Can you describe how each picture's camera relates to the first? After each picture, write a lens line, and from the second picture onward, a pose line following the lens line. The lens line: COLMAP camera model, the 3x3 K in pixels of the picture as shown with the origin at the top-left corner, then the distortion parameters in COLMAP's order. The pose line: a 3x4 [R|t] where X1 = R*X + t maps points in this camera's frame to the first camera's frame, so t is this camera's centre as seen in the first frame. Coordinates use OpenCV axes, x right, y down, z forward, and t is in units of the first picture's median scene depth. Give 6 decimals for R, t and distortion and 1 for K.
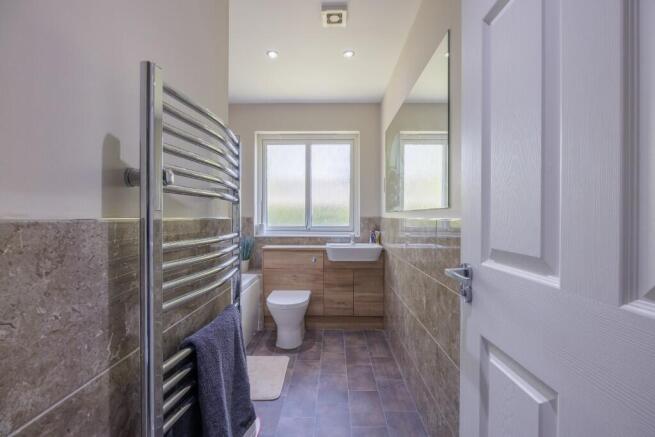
lens RADIAL K [[294.6, 0, 327.5], [0, 294.6, 218.5], [0, 0, 1]] dist [-0.003079, 0.000000]
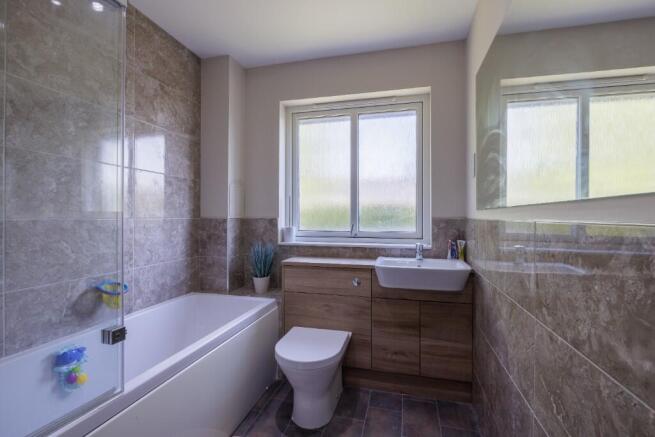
lens RADIAL K [[282.7, 0, 327.5], [0, 282.7, 218.5], [0, 0, 1]] dist [-0.001789, -0.000043]
pose [[0.966068, 0.001749, -0.258283, 0.052048], [-0.003409, 0.999976, -0.005980, 0.000777], [0.258266, 0.006658, 0.966051, 0.361196]]
